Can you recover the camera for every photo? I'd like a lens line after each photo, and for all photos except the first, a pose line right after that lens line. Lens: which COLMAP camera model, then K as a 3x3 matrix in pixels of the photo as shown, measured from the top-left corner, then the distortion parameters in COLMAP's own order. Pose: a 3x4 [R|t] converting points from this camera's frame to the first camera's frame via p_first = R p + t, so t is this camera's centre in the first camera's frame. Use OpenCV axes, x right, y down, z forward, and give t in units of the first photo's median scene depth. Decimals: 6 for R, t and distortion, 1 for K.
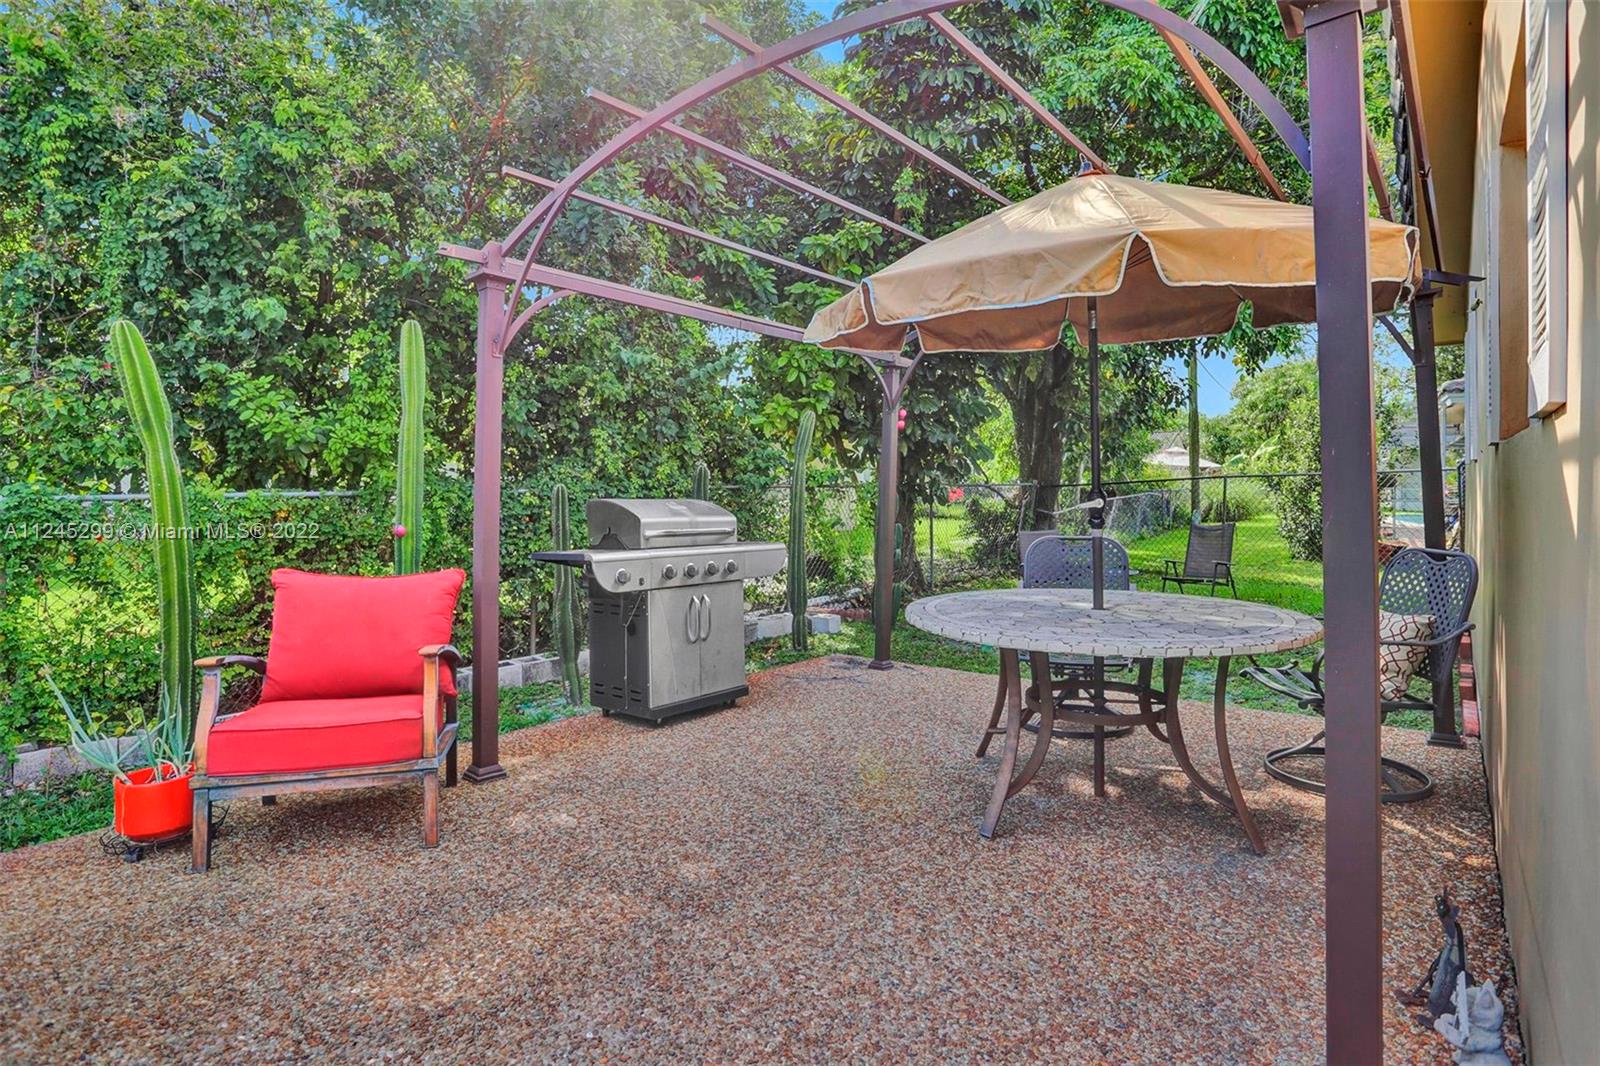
lens RADIAL K [[818.9, 0, 793.8], [0, 818.9, 478.1], [0, 0, 1]] dist [-0.072119, 0.038697]
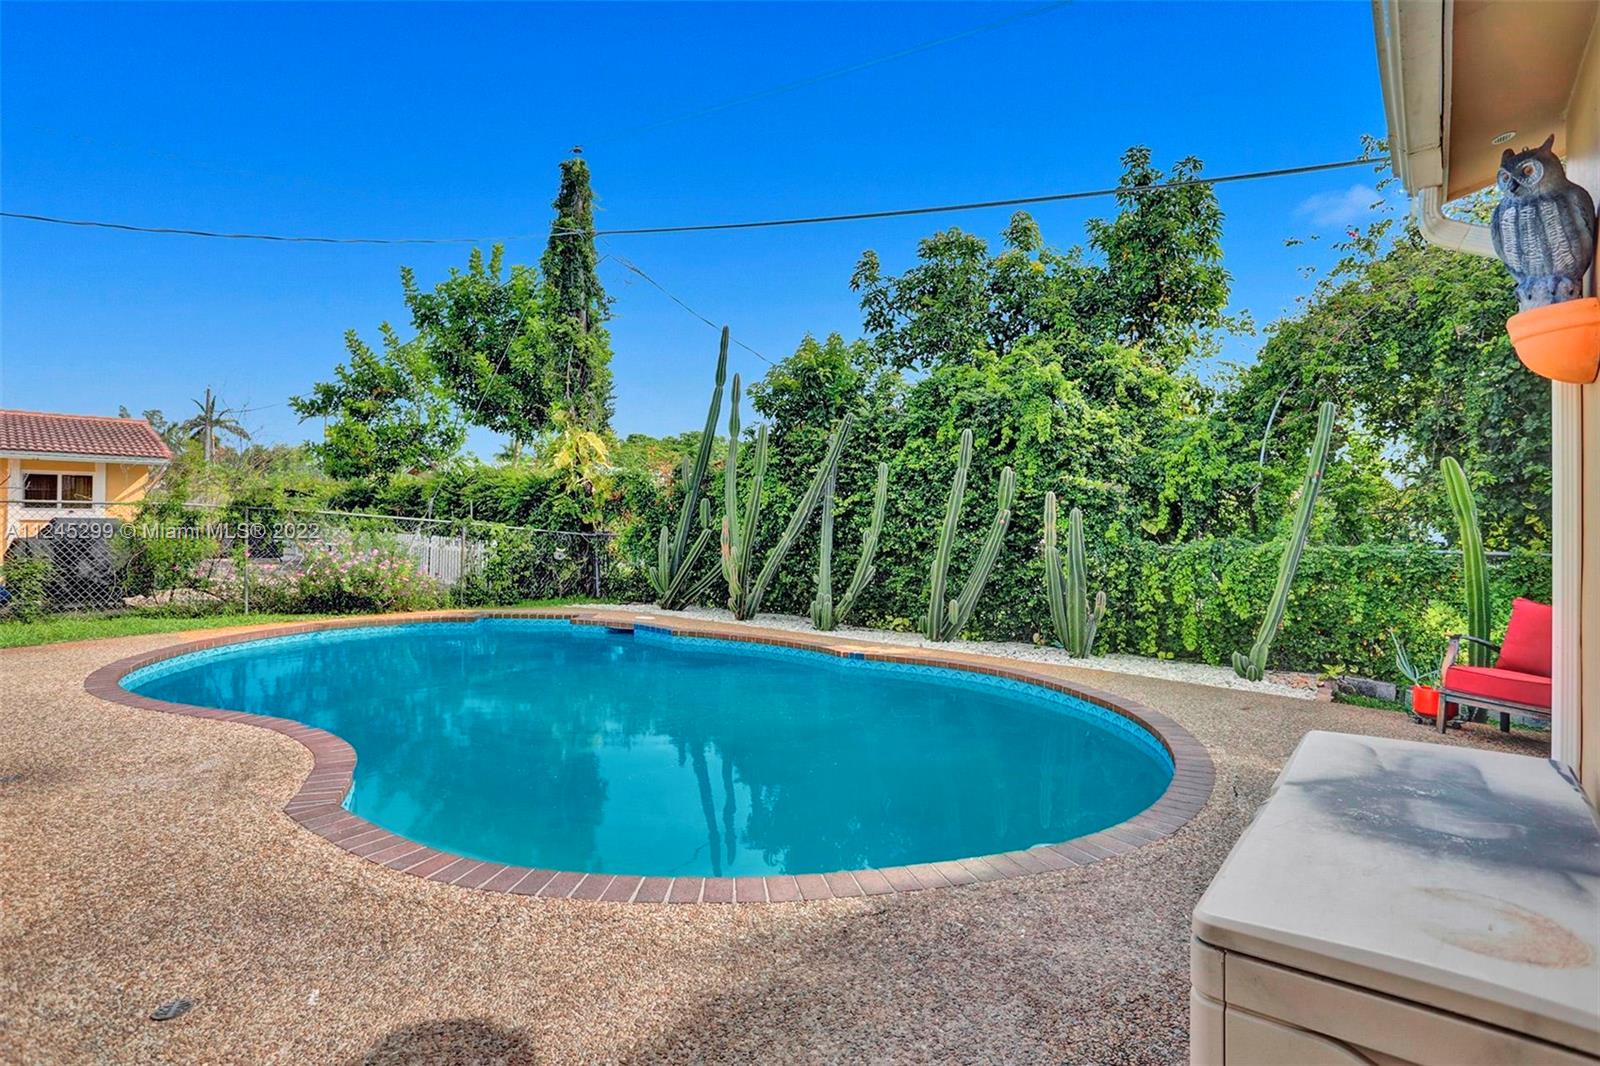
lens RADIAL K [[818.9, 0, 793.8], [0, 818.9, 478.1], [0, 0, 1]] dist [-0.072119, 0.038697]
pose [[0.032122, -0.040573, -0.998660, 0.706874], [-0.027314, 0.998767, -0.041456, -0.023822], [0.999111, 0.028609, 0.030974, -0.428753]]
